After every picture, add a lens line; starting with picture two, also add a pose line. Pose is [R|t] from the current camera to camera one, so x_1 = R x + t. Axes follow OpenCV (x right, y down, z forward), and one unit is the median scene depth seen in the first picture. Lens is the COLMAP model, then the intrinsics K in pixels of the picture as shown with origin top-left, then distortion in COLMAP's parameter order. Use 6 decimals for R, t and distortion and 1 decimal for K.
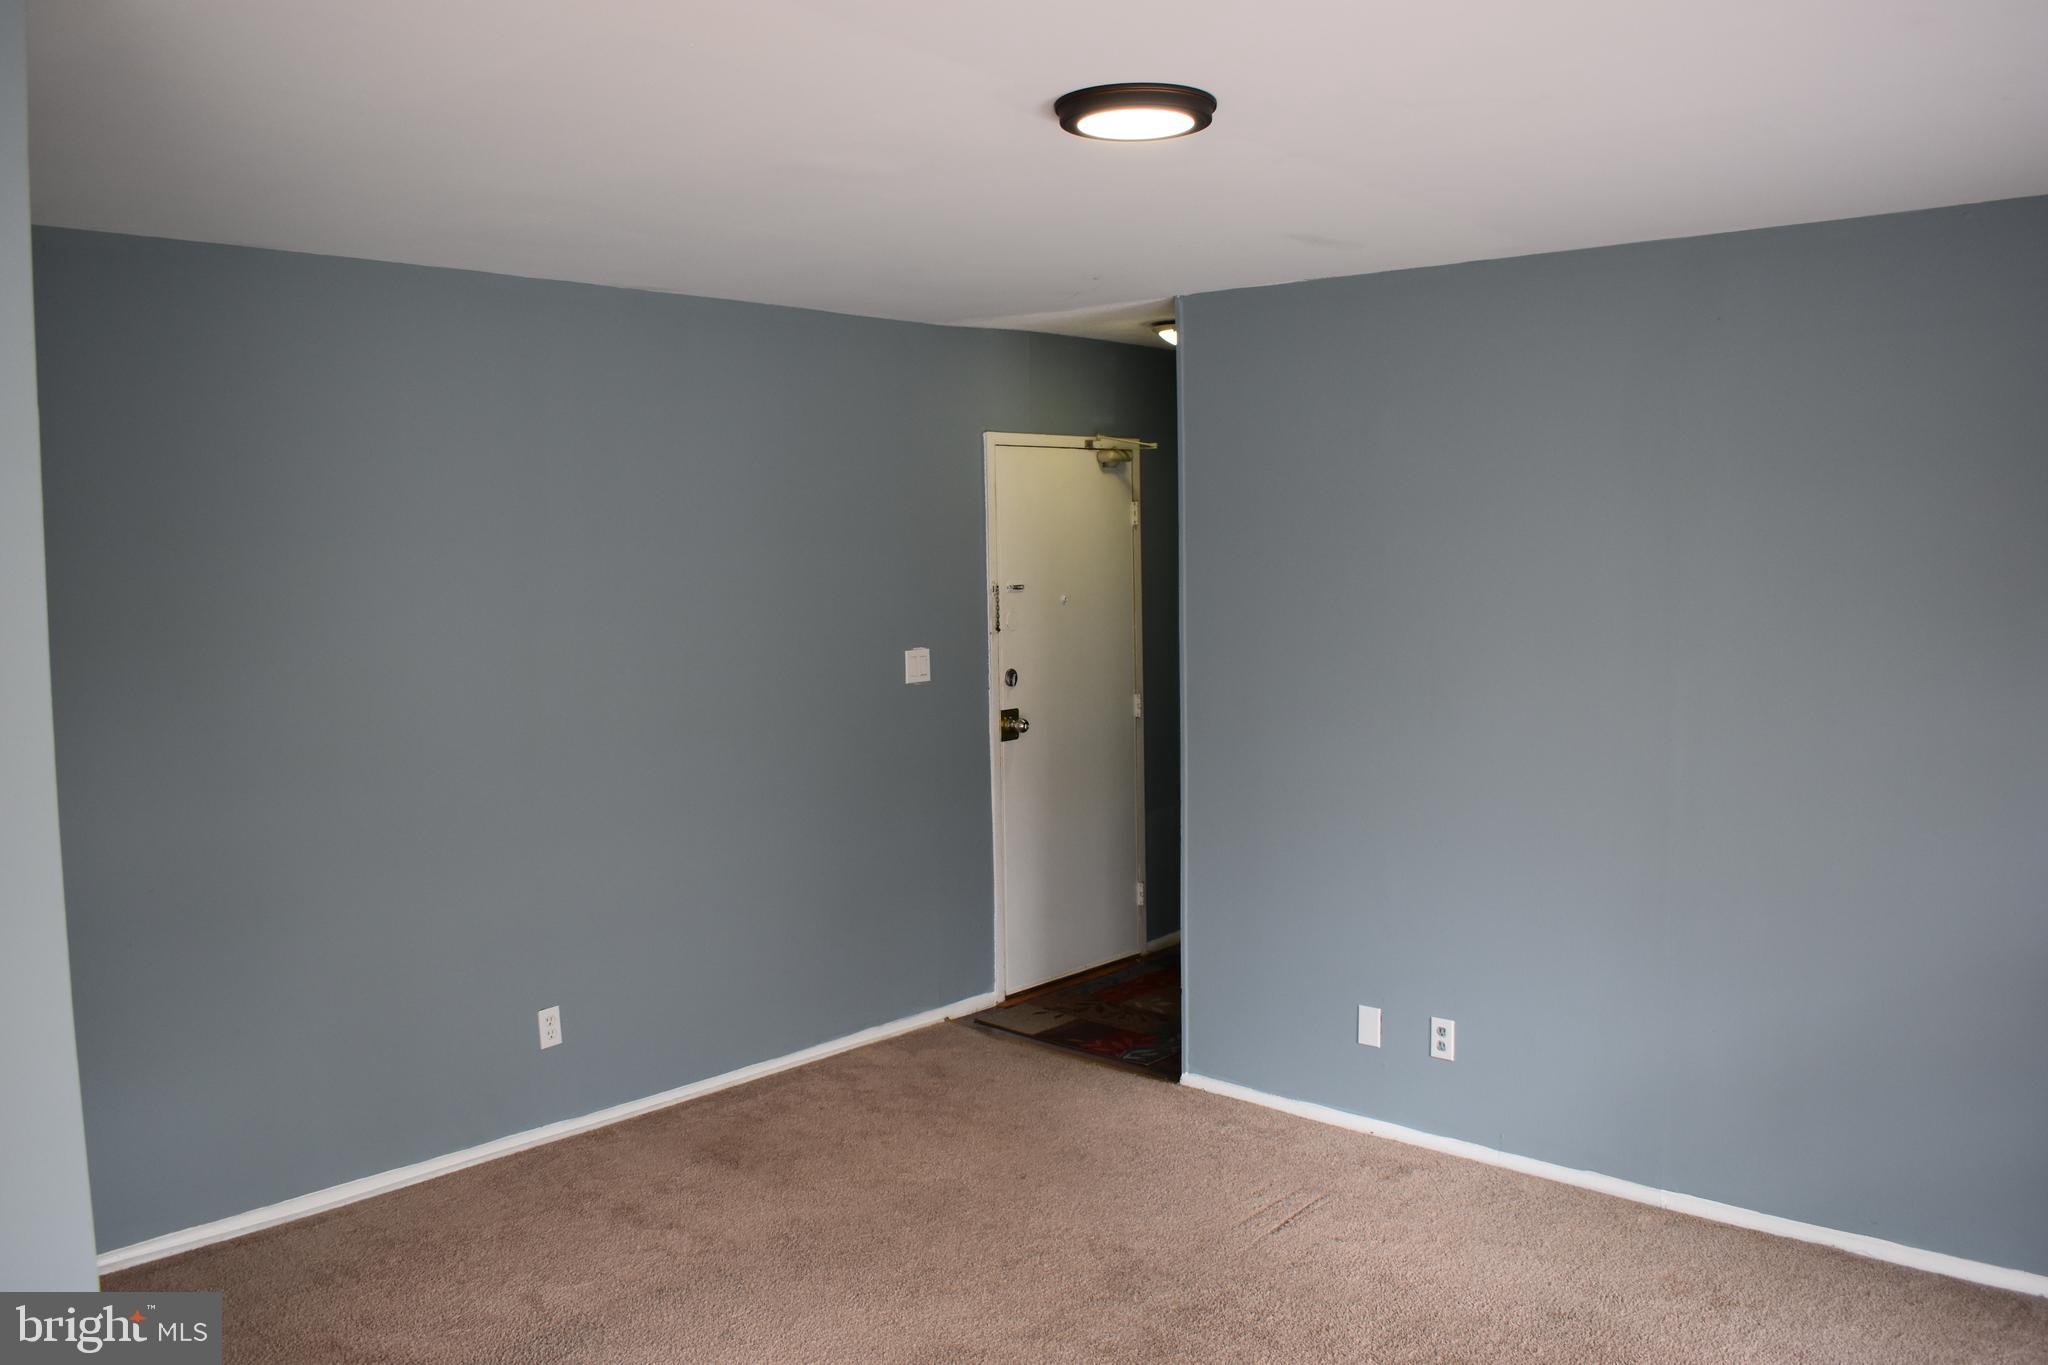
lens RADIAL K [[1751.3, 0, 1024.9], [0, 1751.3, 657.0], [0, 0, 1]] dist [-0.100892, 0.005709]
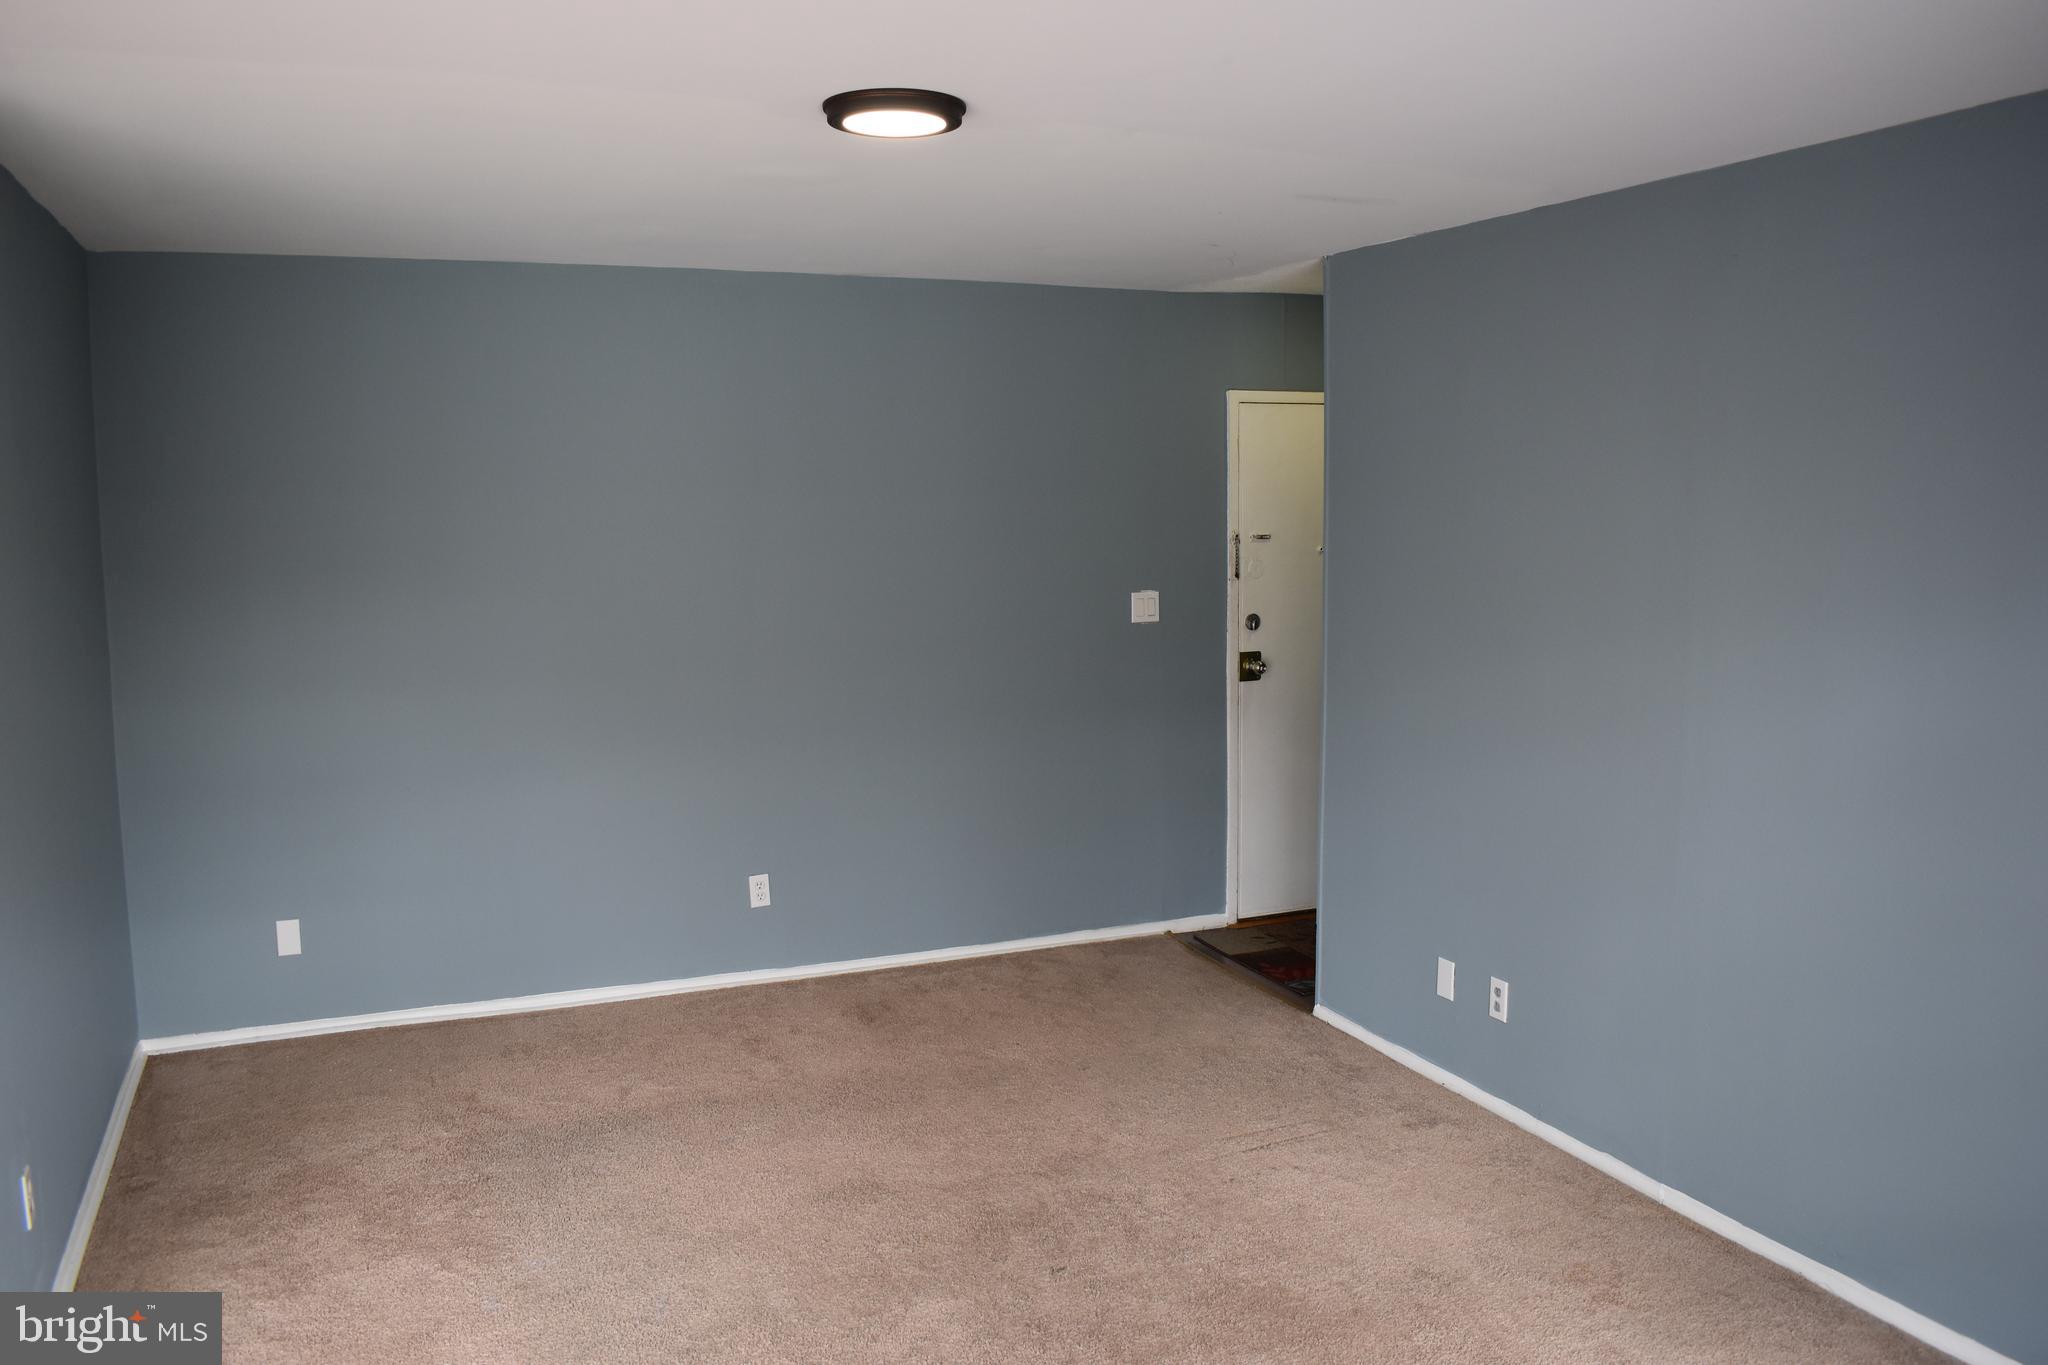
lens RADIAL K [[1676.6, 0, 1029.1], [0, 1676.6, 670.7], [0, 0, 1]] dist [-0.095753, 0.018868]
pose [[0.893090, 0.051689, -0.446899, 0.360697], [-0.033988, 0.998291, 0.047541, -0.002678], [0.448592, -0.027269, 0.893320, 0.033672]]
